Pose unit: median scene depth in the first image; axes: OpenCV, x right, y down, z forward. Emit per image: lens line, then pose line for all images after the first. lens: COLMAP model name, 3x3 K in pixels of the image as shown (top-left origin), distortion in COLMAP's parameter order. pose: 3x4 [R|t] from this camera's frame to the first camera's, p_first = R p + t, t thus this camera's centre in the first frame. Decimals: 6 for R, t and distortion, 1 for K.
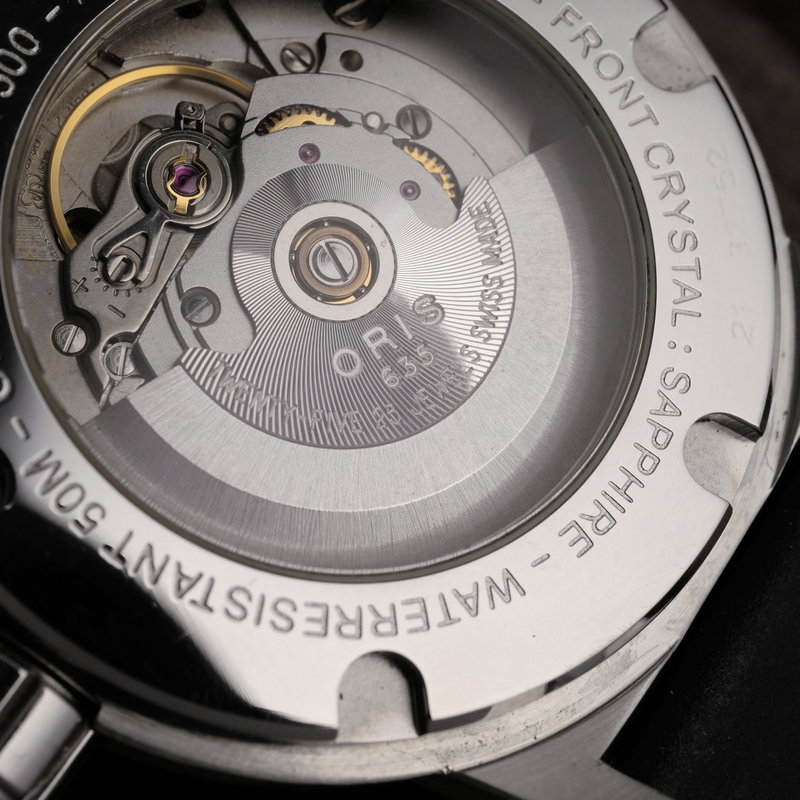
lens RADIAL K [[1840.9, 0, 400.0], [0, 1840.9, 400.0], [0, 0, 1]] dist [0.003018, 0.164660]
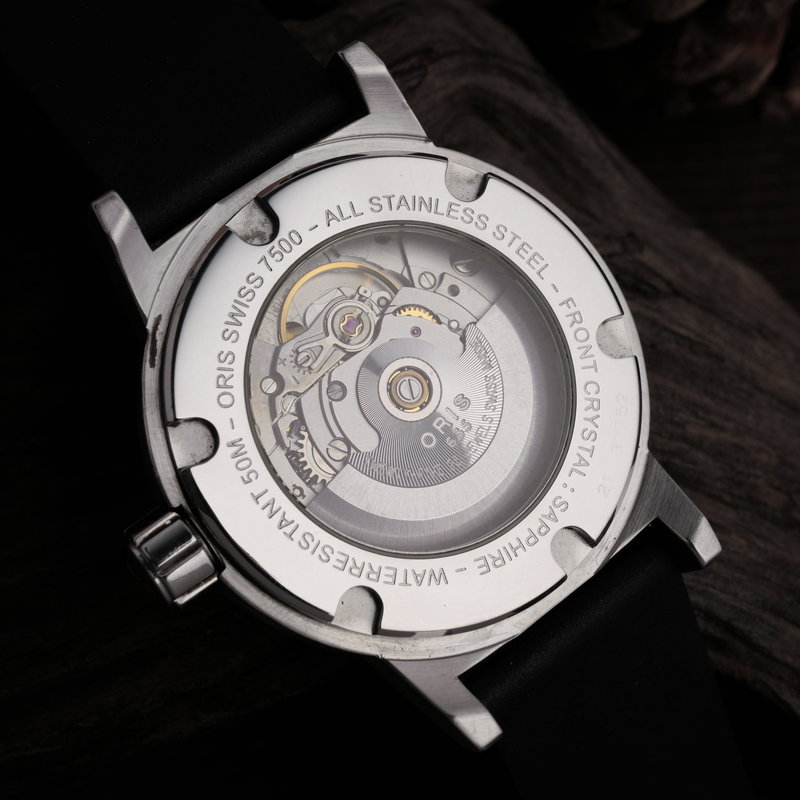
lens RADIAL K [[1415.1, 0, 400.0], [0, 1415.1, 400.0], [0, 0, 1]] dist [-0.000119, -0.021045]
pose [[0.947517, 0.310027, -0.078066, 0.075143], [-0.311794, 0.950083, -0.011261, -0.045358], [0.070678, 0.035011, 0.996885, -0.489677]]
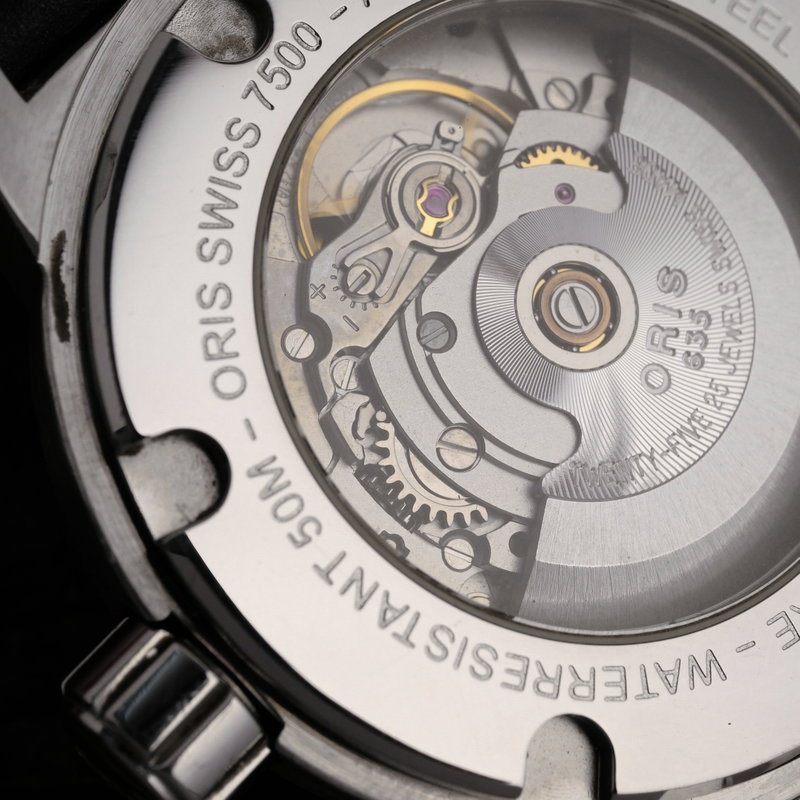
lens RADIAL K [[1840.9, 0, 400.0], [0, 1840.9, 400.0], [0, 0, 1]] dist [0.003018, 0.164660]
pose [[0.987468, 0.157307, -0.012676, -0.108965], [-0.157477, 0.987426, -0.013804, 0.001084], [0.010345, 0.015627, 0.999824, 0.028428]]
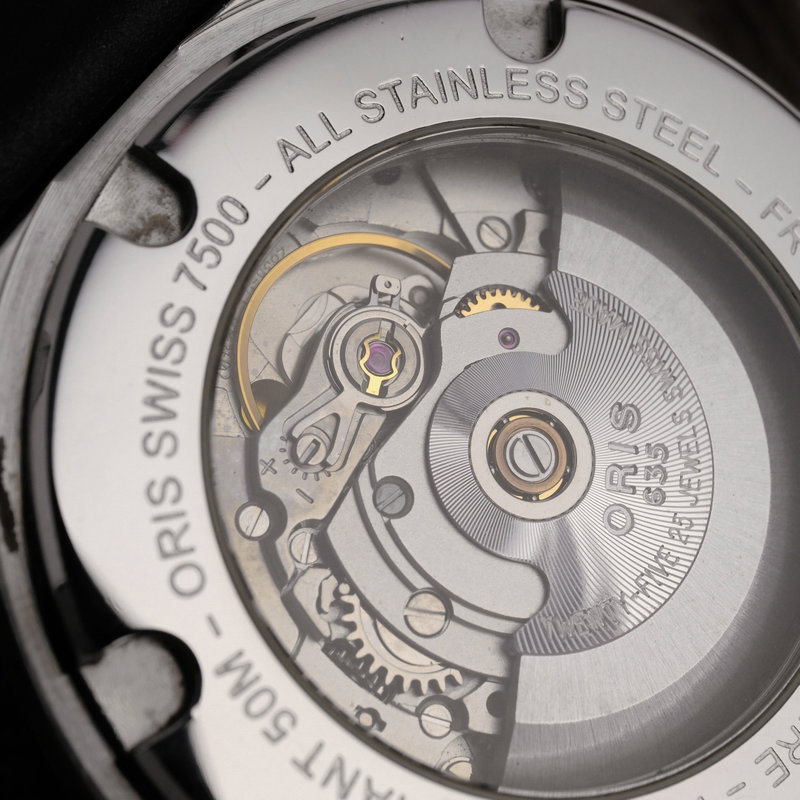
lens RADIAL K [[1840.9, 0, 400.0], [0, 1840.9, 400.0], [0, 0, 1]] dist [0.003018, 0.164660]
pose [[0.997620, 0.065243, 0.022309, -0.128559], [-0.064661, 0.997572, -0.025885, -0.075873], [-0.023944, 0.024381, 0.999416, 0.048062]]
